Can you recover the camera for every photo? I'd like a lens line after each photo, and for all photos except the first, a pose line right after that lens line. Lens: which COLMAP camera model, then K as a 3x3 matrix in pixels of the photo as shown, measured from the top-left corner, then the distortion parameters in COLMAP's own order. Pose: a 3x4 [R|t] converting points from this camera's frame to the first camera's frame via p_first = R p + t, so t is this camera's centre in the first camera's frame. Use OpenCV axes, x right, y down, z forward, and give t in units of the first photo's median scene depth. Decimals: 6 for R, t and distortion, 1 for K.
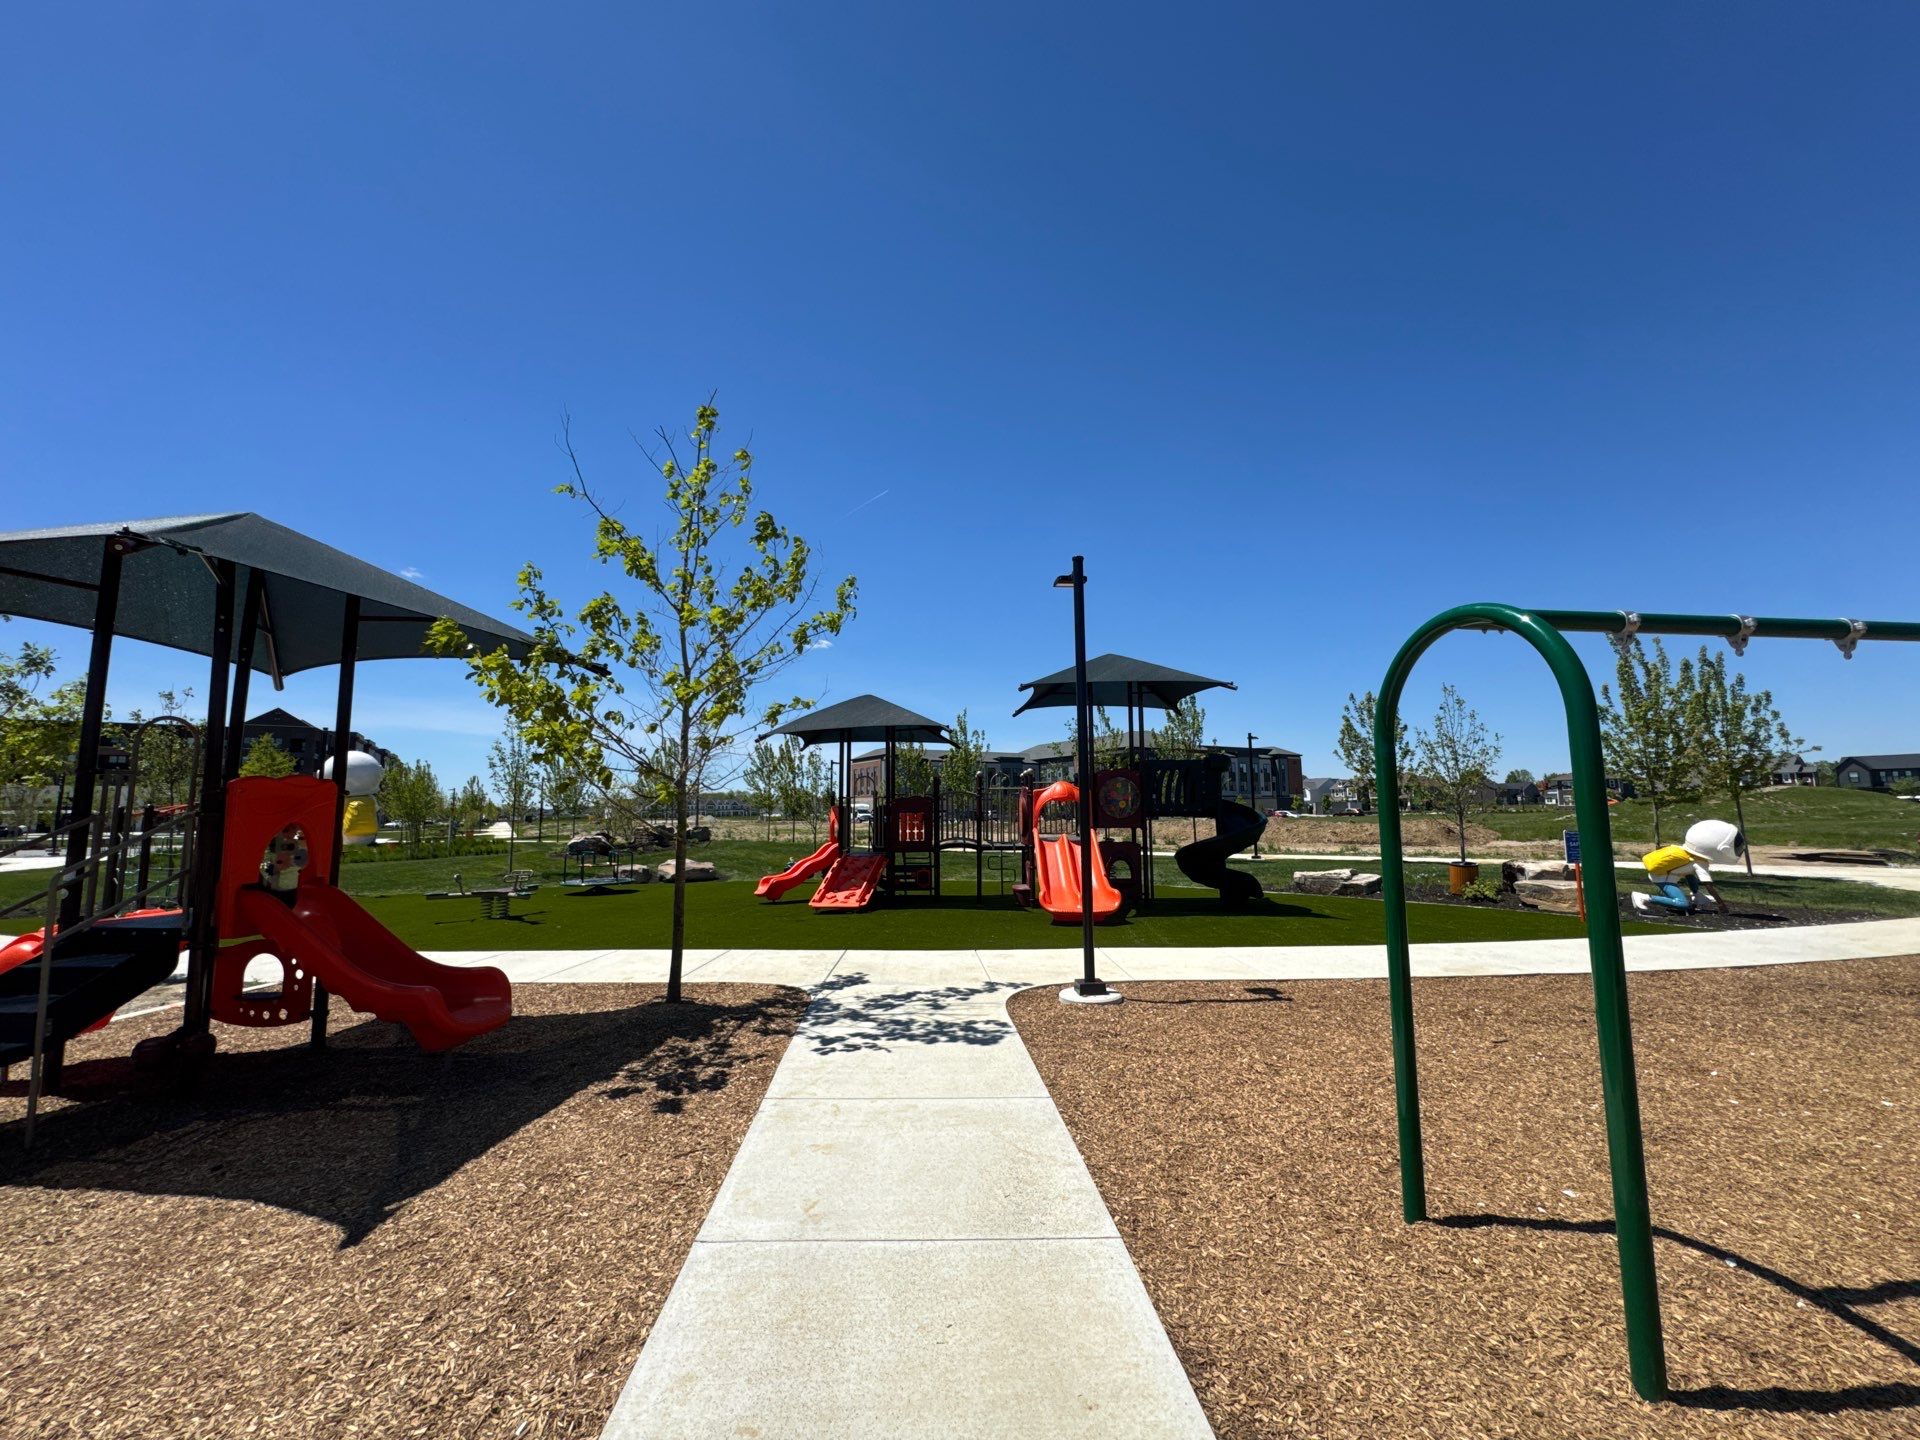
lens RADIAL K [[773.3, 0, 963.9], [0, 773.3, 723.6], [0, 0, 1]] dist [-0.002306, -0.000002]
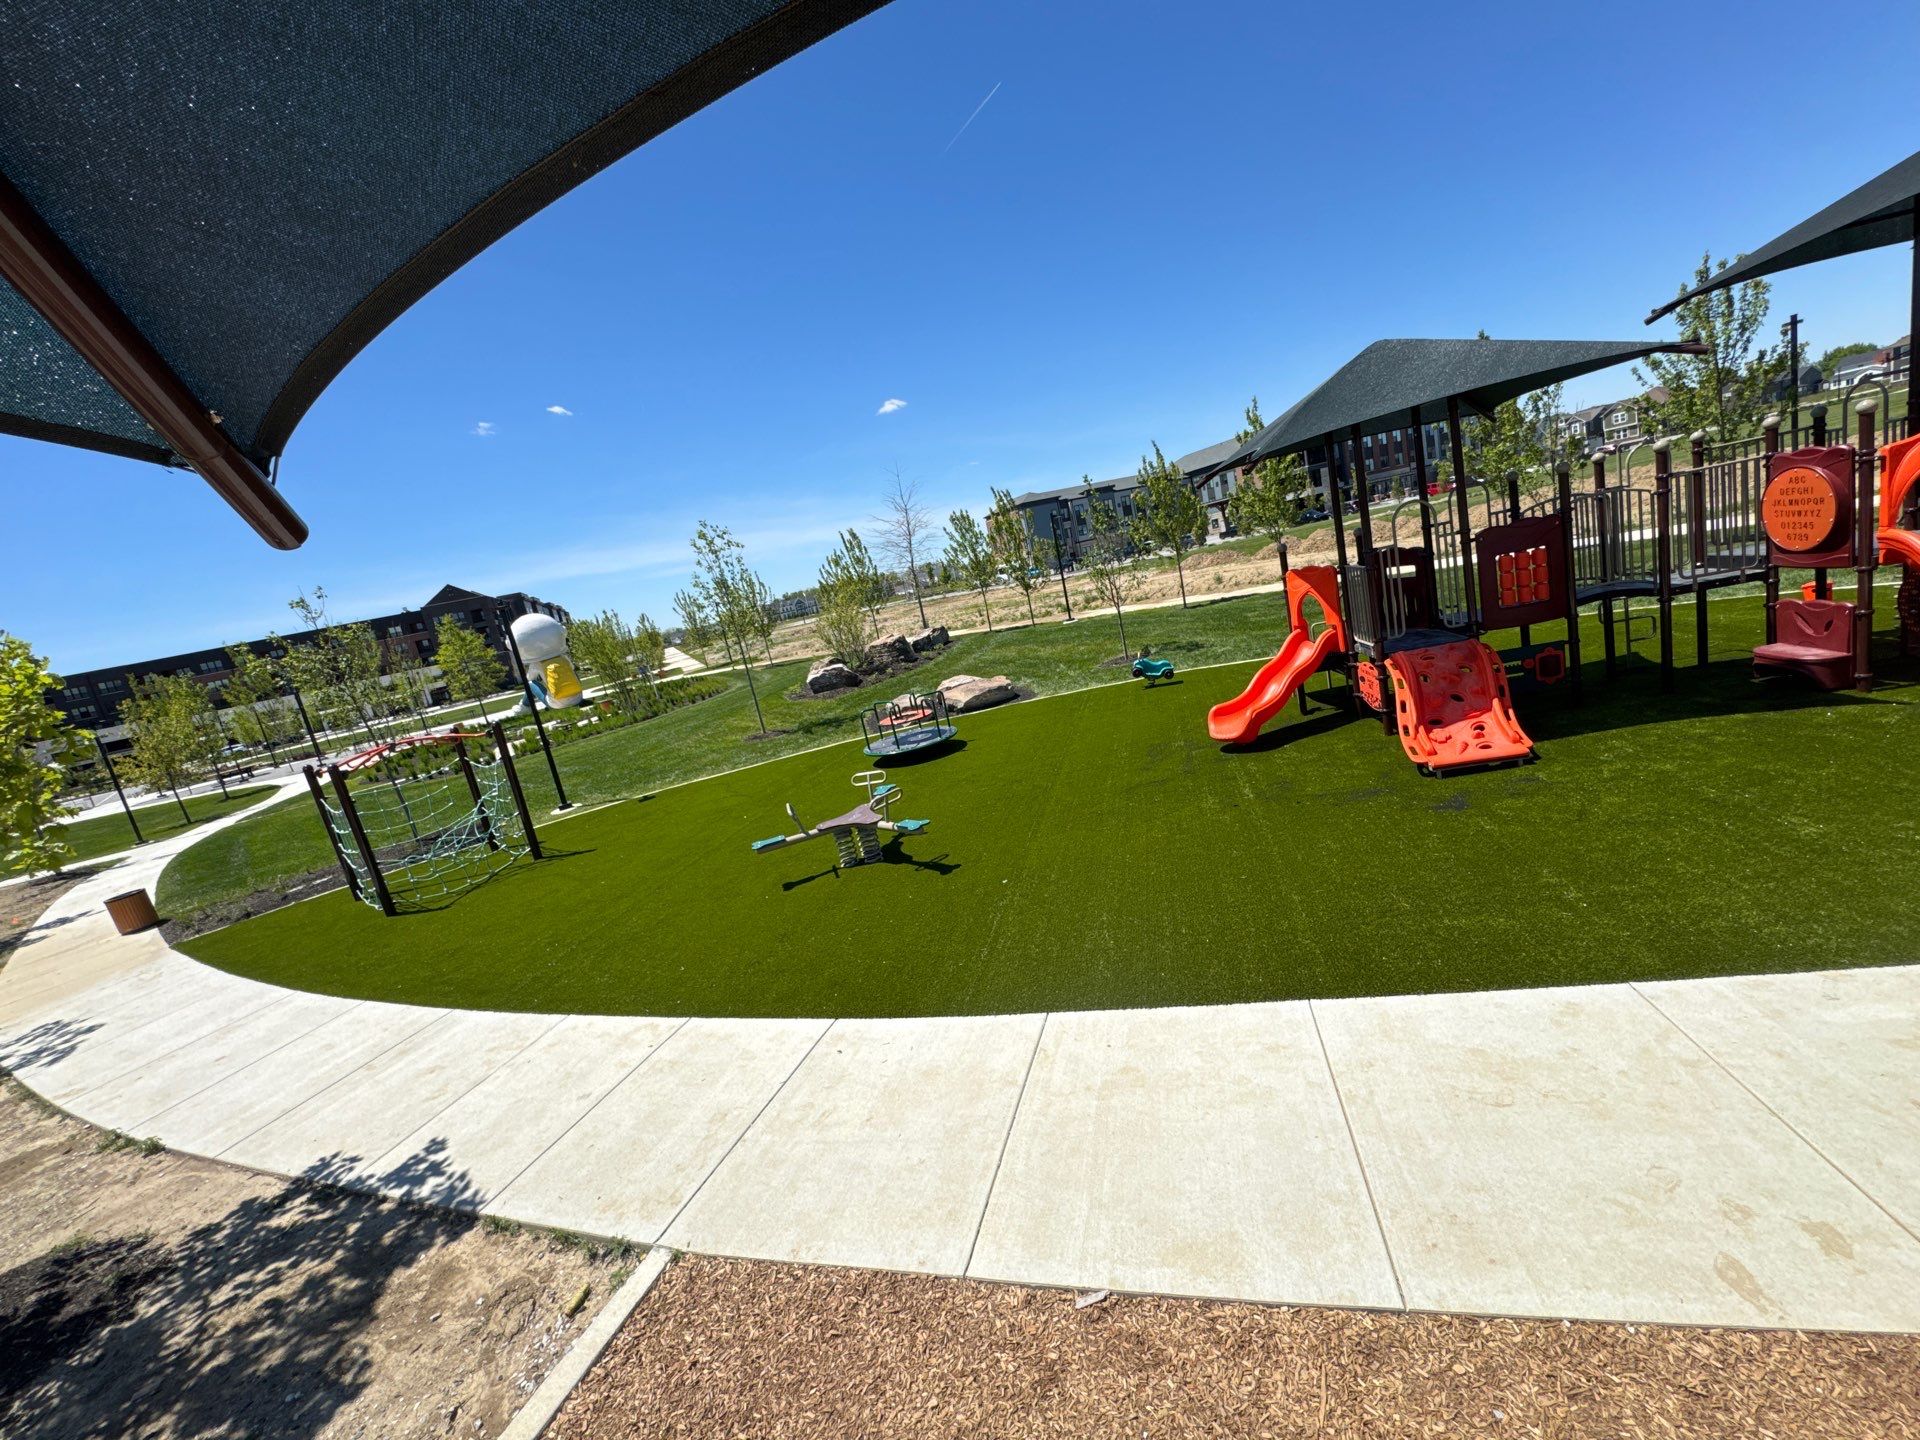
lens RADIAL K [[773.3, 0, 963.4], [0, 773.3, 724.3], [0, 0, 1]] dist [-0.002306, -0.000002]
pose [[0.967813, -0.162297, -0.192346, -0.228133], [0.214537, 0.931605, 0.293404, -0.006662], [0.131572, -0.325226, 0.936438, 0.272853]]
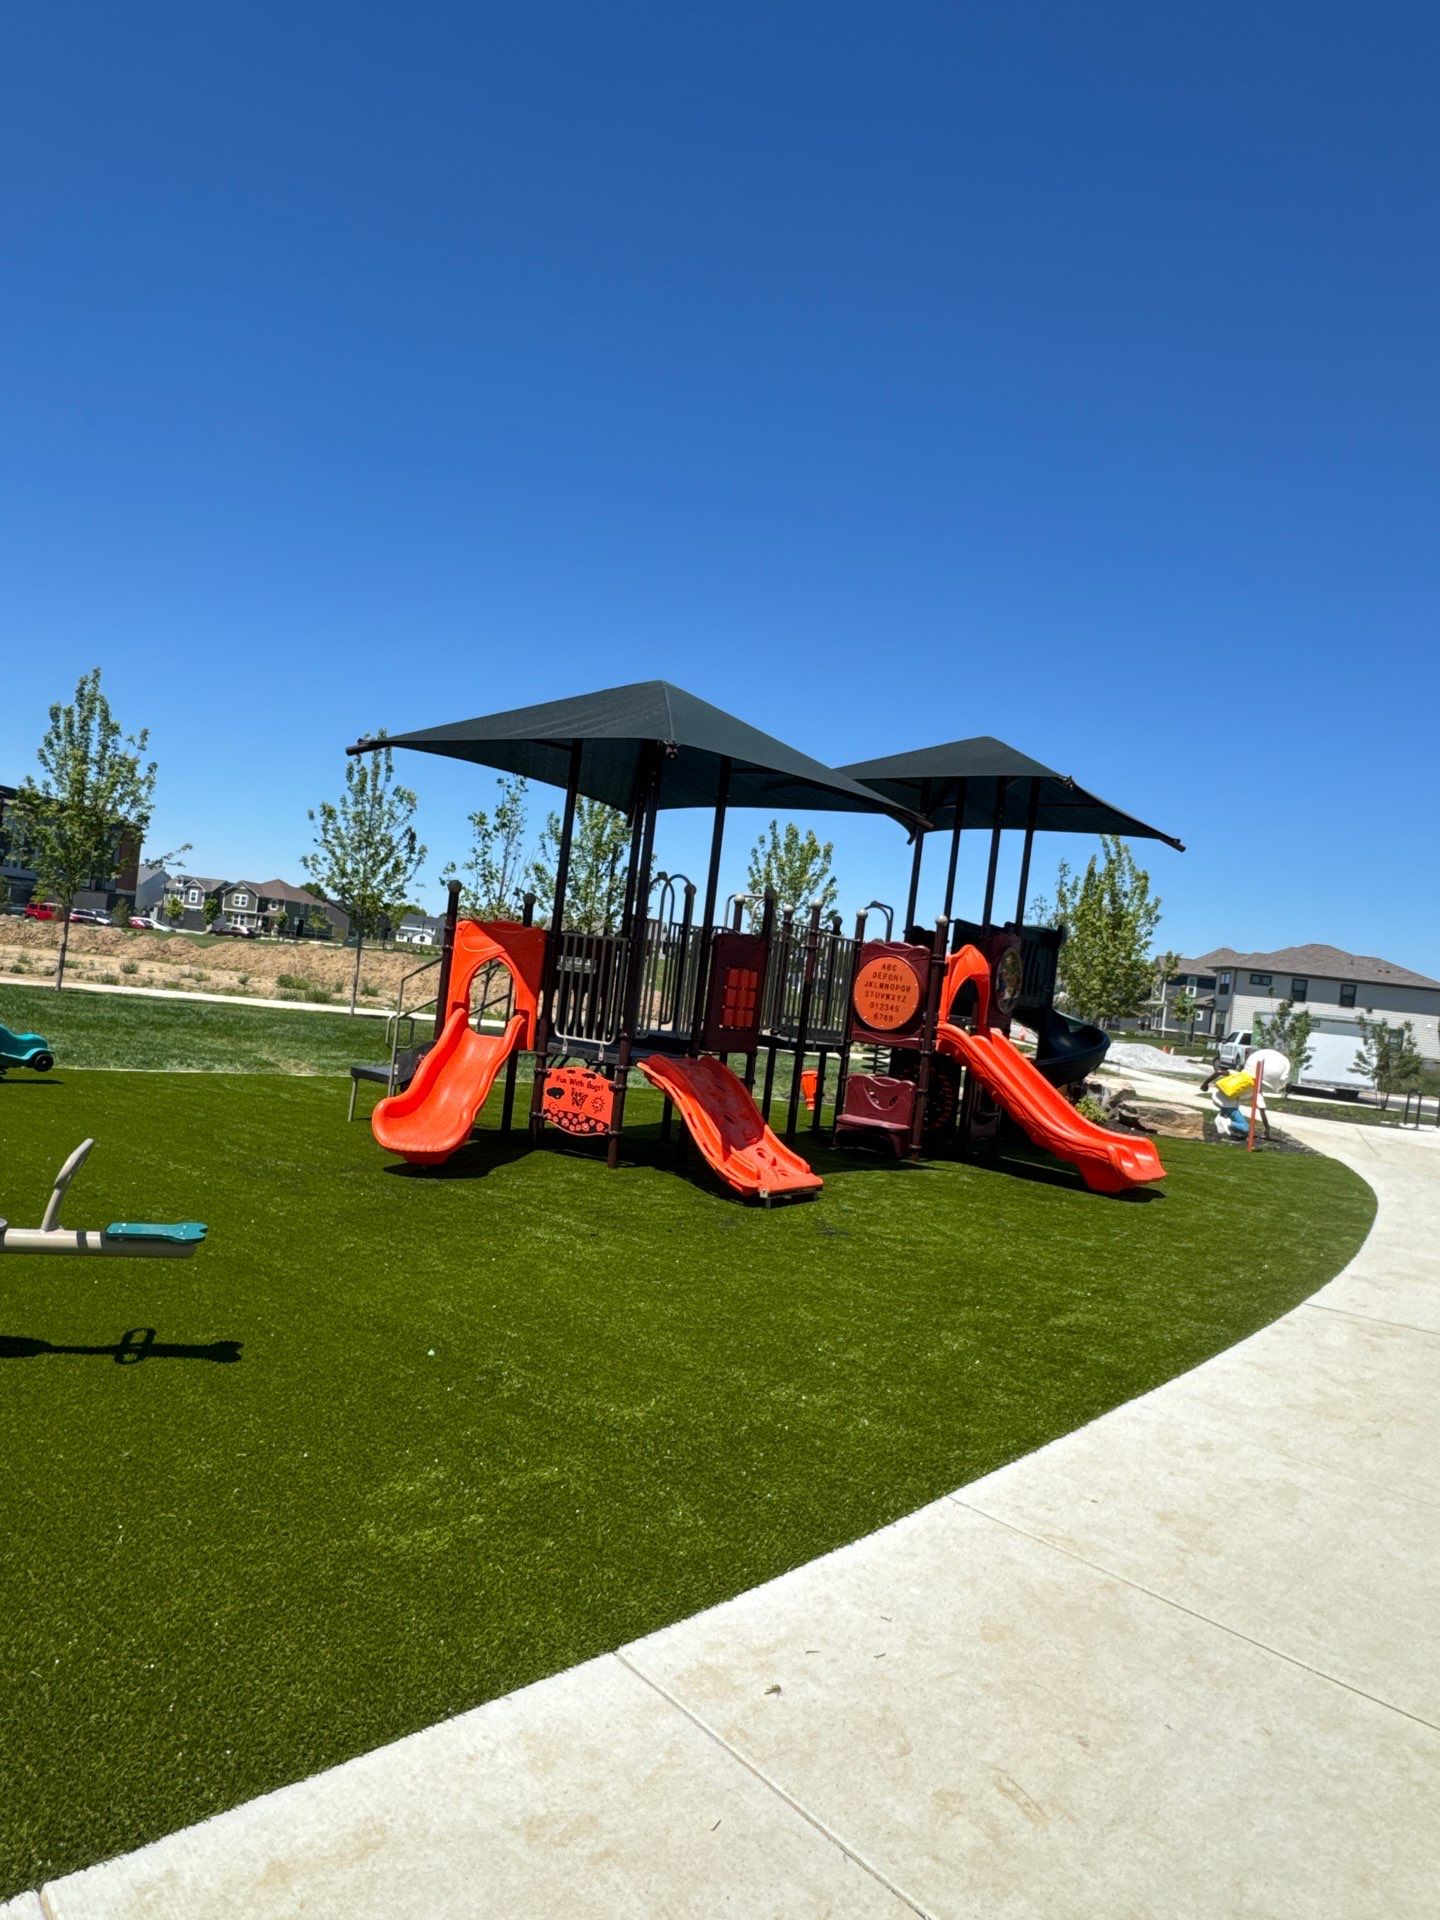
lens RADIAL K [[1191.4, 0, 716.4], [0, 1191.4, 966.0], [0, 0, 1]] dist [0.000338, 0.000924]
pose [[0.572180, 0.082426, 0.815975, -0.428030], [-0.204272, 0.977904, 0.044457, 0.054035], [-0.794281, -0.192118, 0.576375, 0.385598]]
